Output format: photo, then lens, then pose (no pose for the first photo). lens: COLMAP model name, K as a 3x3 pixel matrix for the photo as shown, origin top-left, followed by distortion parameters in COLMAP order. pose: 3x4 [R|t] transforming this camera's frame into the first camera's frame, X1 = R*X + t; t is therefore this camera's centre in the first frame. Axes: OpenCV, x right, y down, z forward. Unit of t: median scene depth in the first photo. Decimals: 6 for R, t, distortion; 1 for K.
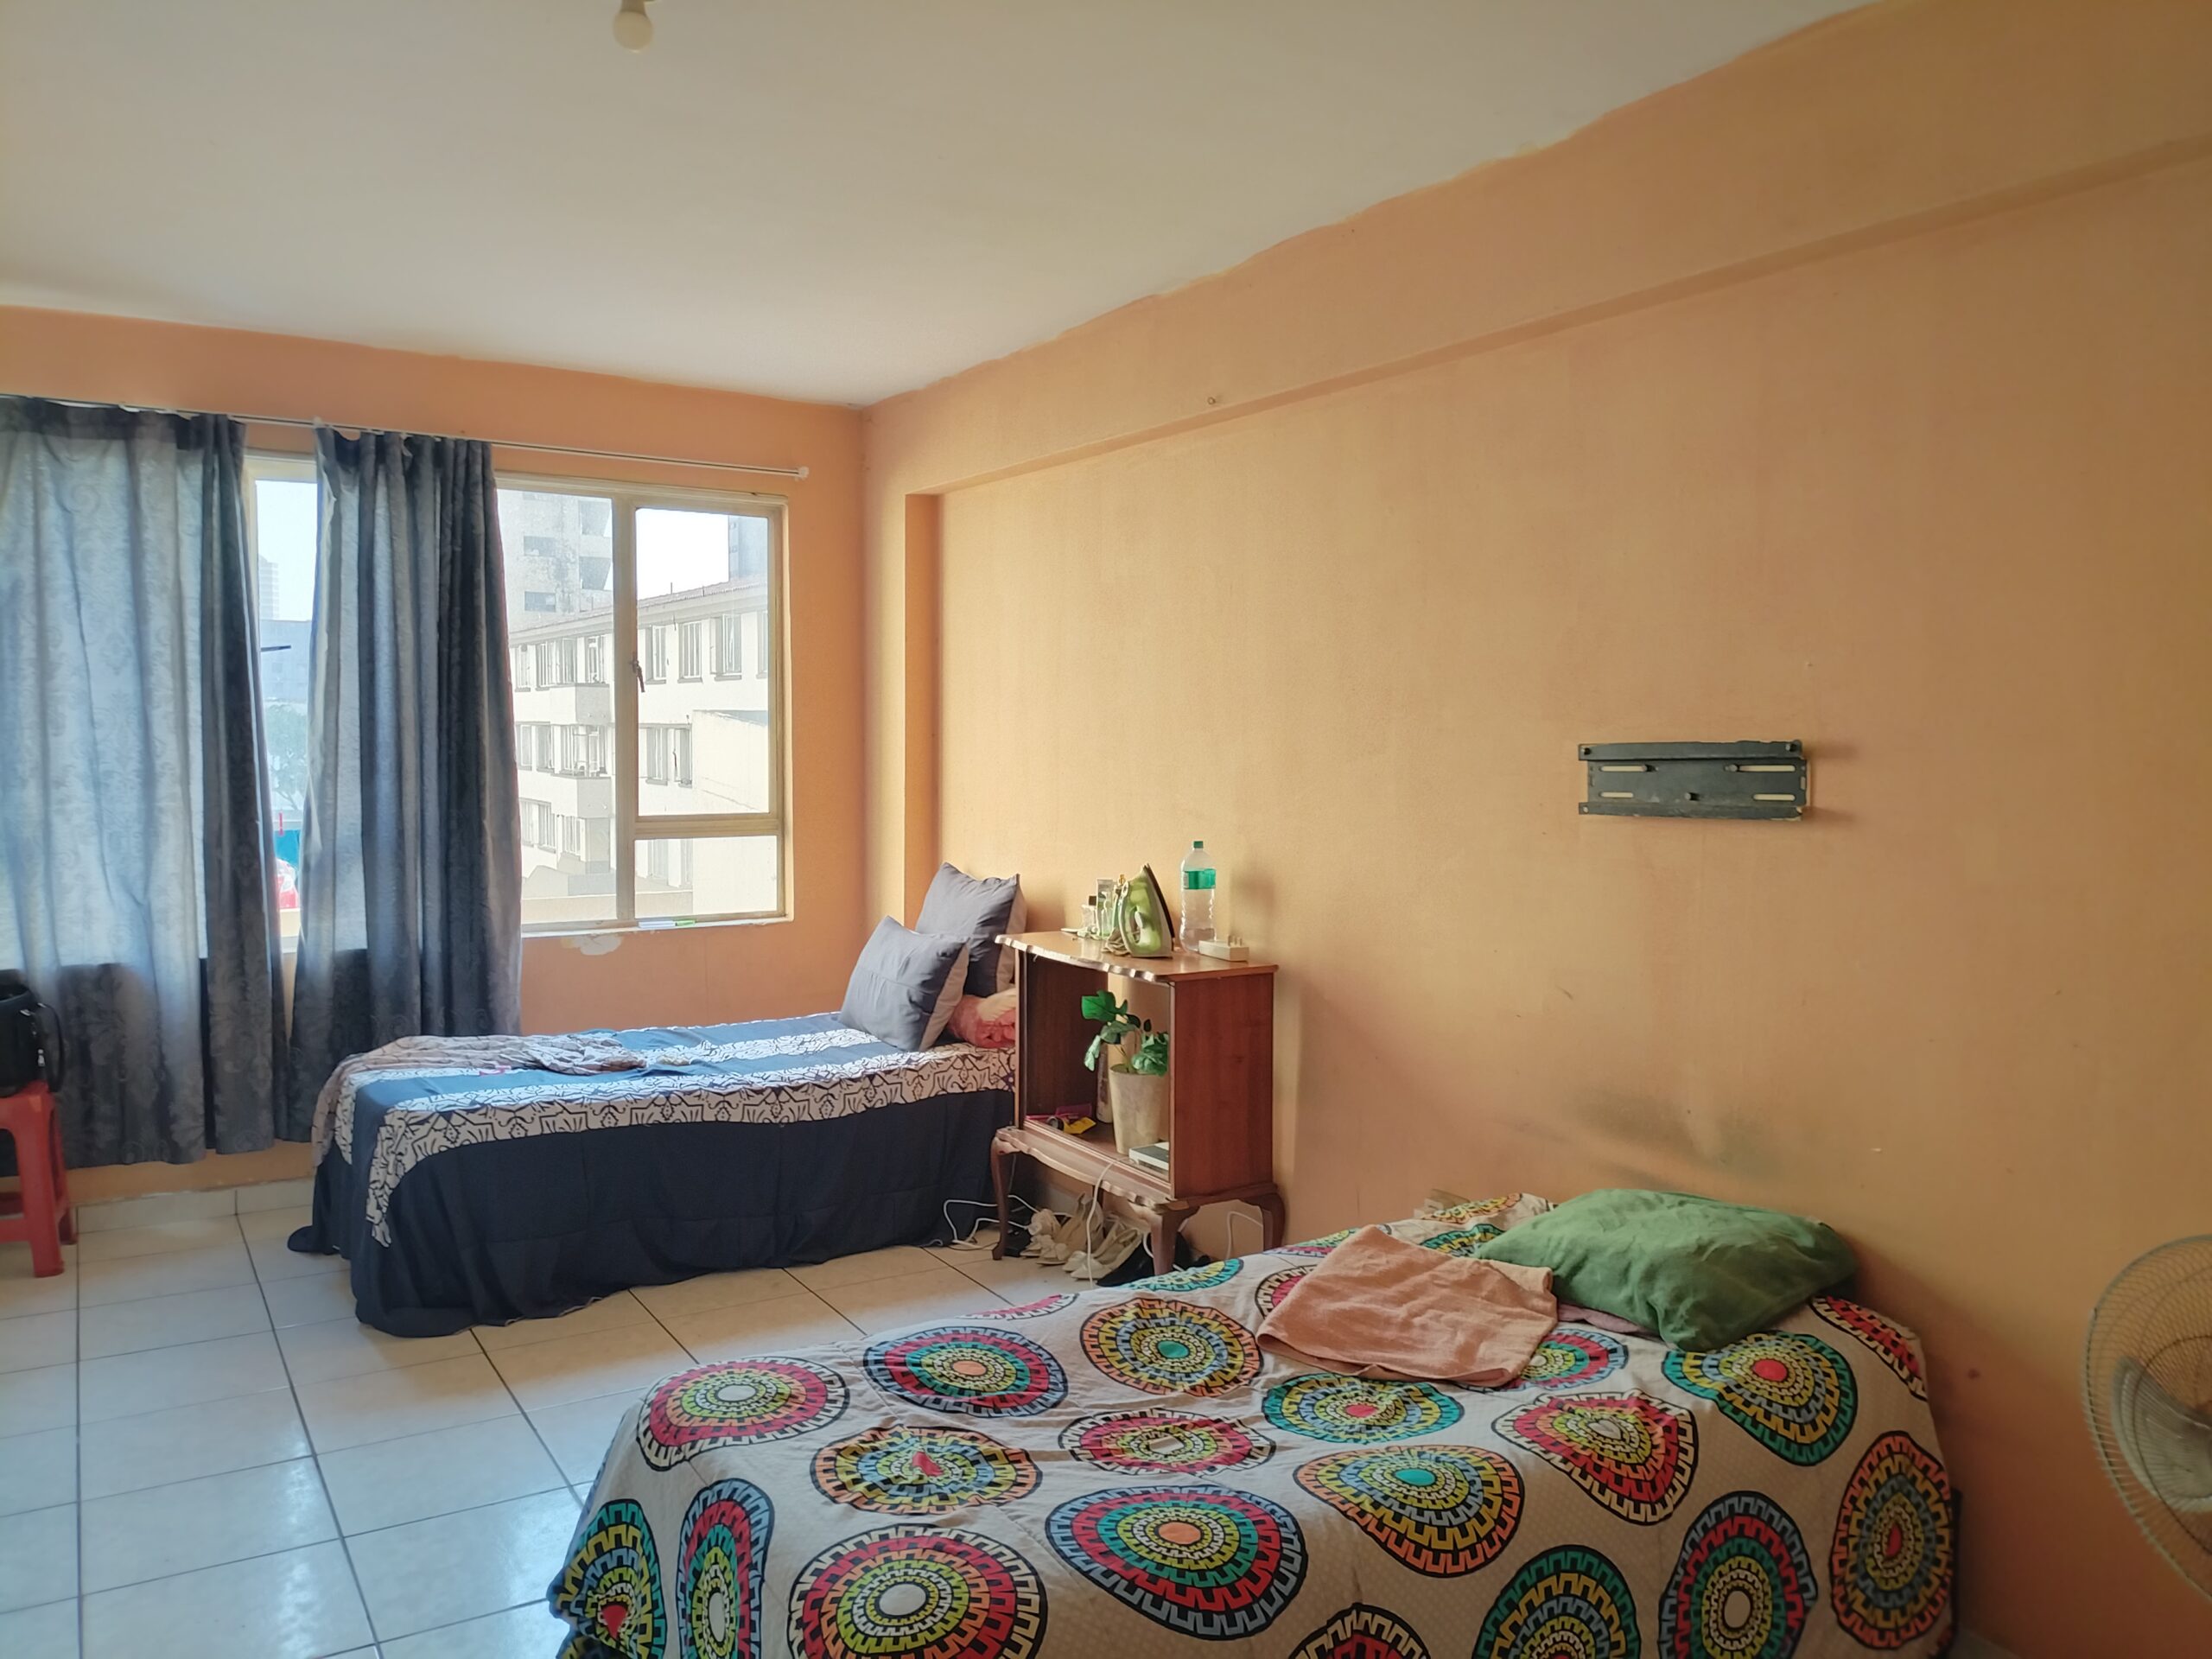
lens RADIAL K [[1629.7, 0, 1118.0], [0, 1629.7, 822.9], [0, 0, 1]] dist [0.092518, -0.111648]
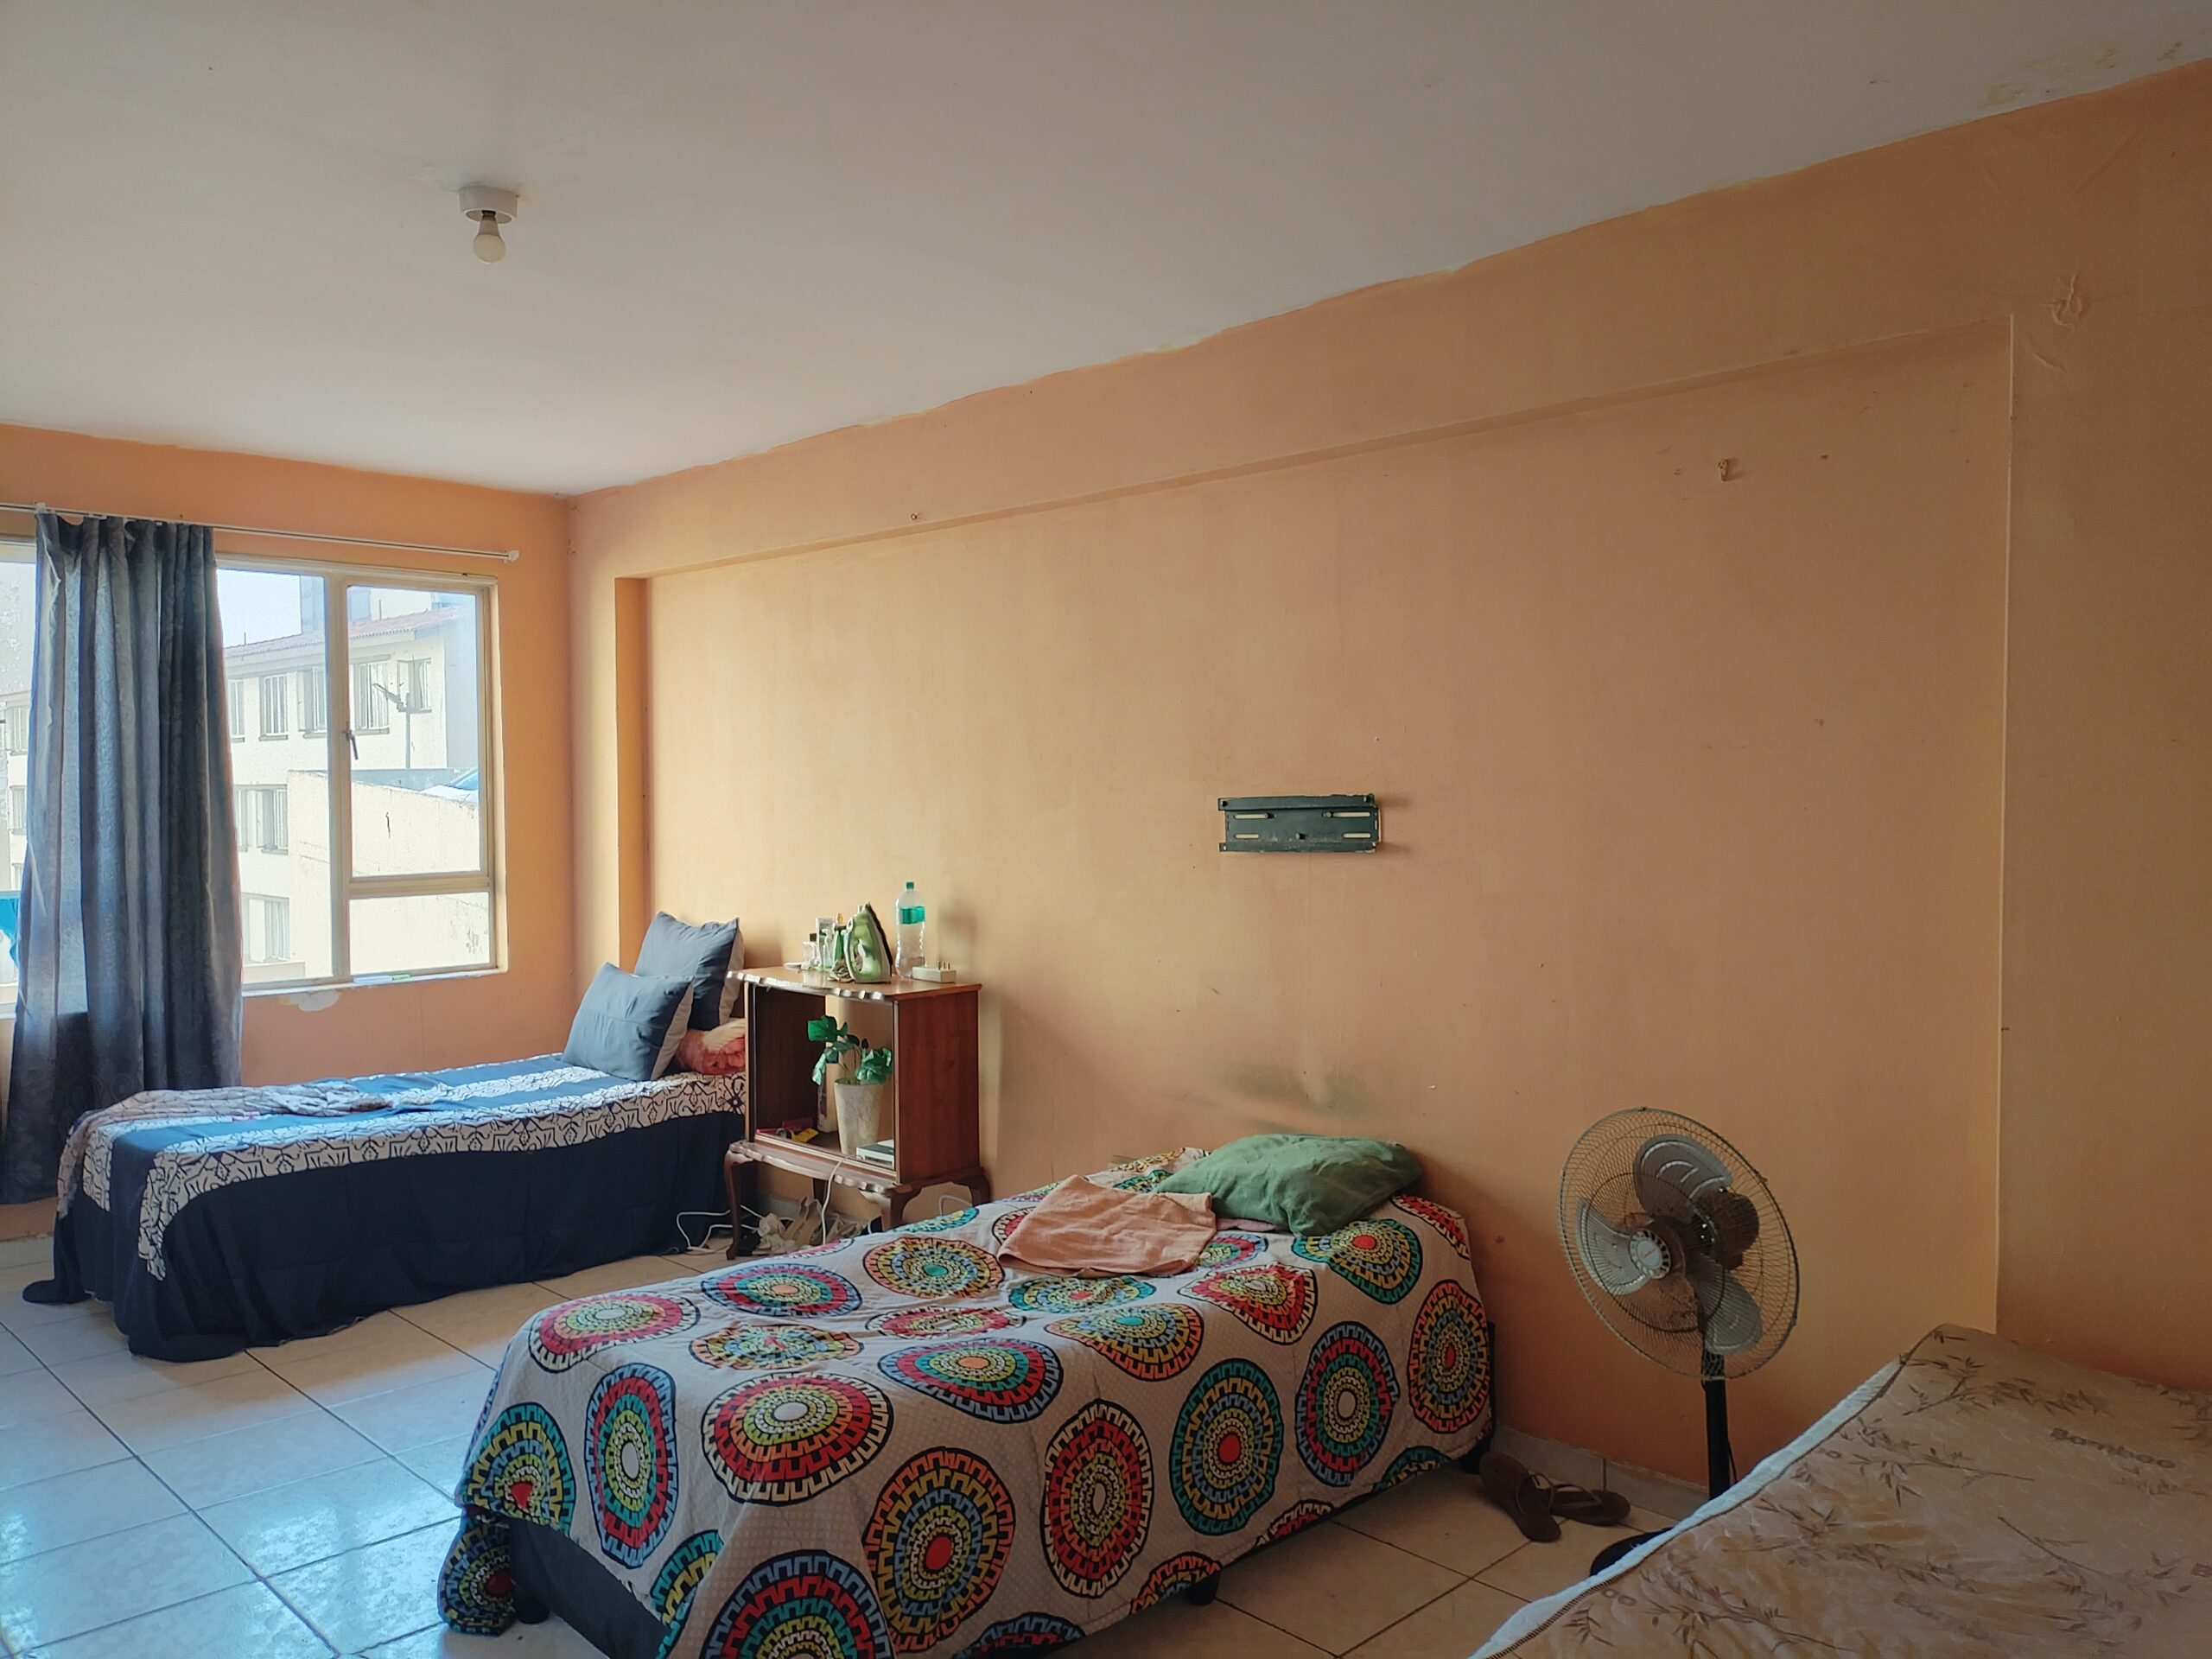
lens RADIAL K [[1629.7, 0, 1118.0], [0, 1629.7, 822.9], [0, 0, 1]] dist [0.092518, -0.111648]
pose [[0.974163, -0.018305, 0.225102, -0.090634], [0.025536, 0.999246, -0.029256, 0.007726], [-0.224397, 0.034249, 0.973896, -0.249093]]
